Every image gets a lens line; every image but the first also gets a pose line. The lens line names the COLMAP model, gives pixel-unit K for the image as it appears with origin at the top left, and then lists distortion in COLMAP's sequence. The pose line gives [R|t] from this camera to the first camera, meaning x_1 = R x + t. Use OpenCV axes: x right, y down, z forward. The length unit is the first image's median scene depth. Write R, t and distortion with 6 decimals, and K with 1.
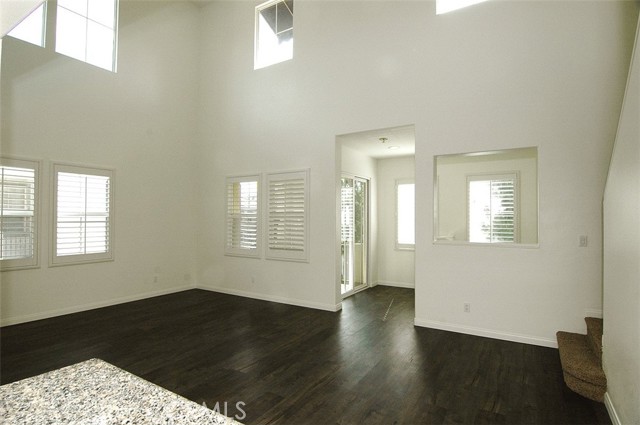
lens RADIAL K [[343.4, 0, 317.9], [0, 343.4, 210.8], [0, 0, 1]] dist [-0.006610, -0.012203]
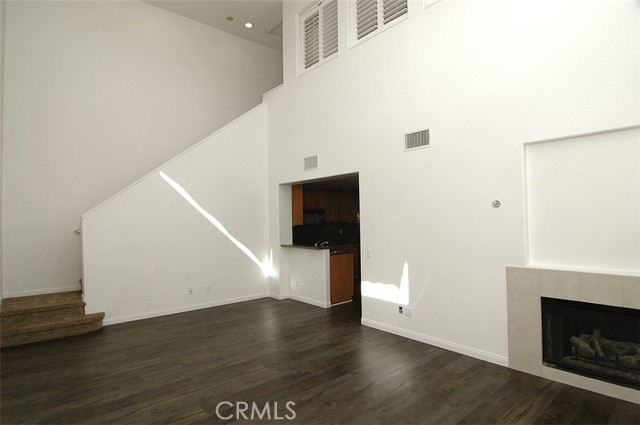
lens RADIAL K [[343.4, 0, 317.9], [0, 343.4, 210.8], [0, 0, 1]] dist [-0.006610, -0.012203]
pose [[-0.951698, 0.015479, 0.306645, -0.600691], [0.001974, 0.999016, -0.044304, 0.007620], [-0.307029, -0.041559, -0.950792, 1.640002]]
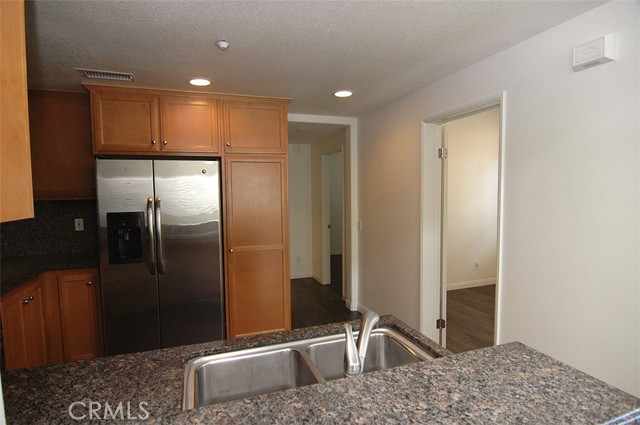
lens RADIAL K [[347.8, 0, 320.0], [0, 347.8, 212.5], [0, 0, 1]] dist [-0.019152, -0.001558]
pose [[-0.619247, 0.048925, -0.783671, 0.071128], [0.026810, 0.998792, 0.041171, -0.005711], [0.784739, 0.004485, -0.619811, 0.188160]]
